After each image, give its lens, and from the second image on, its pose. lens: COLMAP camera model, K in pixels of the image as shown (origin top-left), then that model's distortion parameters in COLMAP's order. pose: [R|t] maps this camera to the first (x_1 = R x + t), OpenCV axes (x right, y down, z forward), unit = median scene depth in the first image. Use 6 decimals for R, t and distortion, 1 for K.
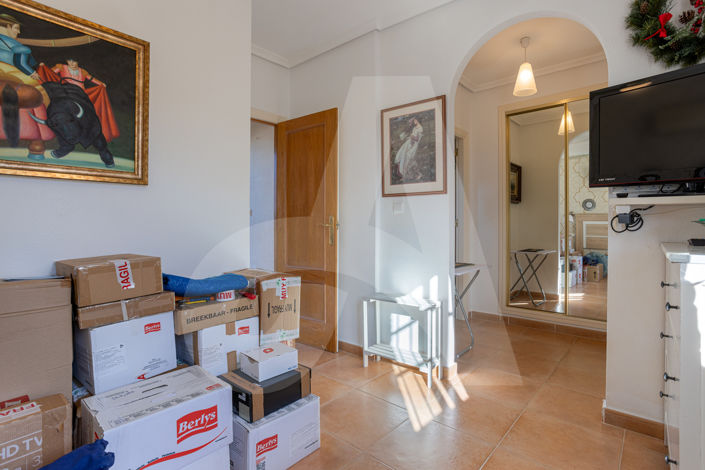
lens RADIAL K [[355.0, 0, 350.9], [0, 355.0, 231.0], [0, 0, 1]] dist [-0.047310, 0.022909]
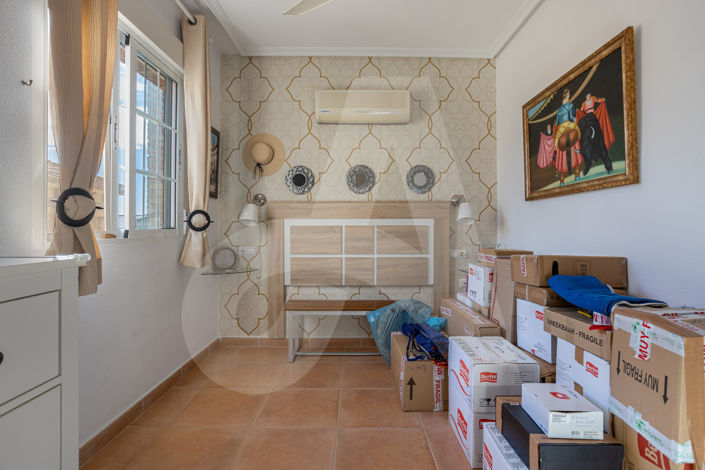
lens RADIAL K [[355.0, 0, 350.9], [0, 355.0, 231.0], [0, 0, 1]] dist [-0.047310, 0.022909]
pose [[-0.754386, 0.001991, -0.656428, 0.619524], [-0.012206, 0.999780, 0.017060, -0.017252], [0.656317, 0.020882, -0.754196, 1.339519]]
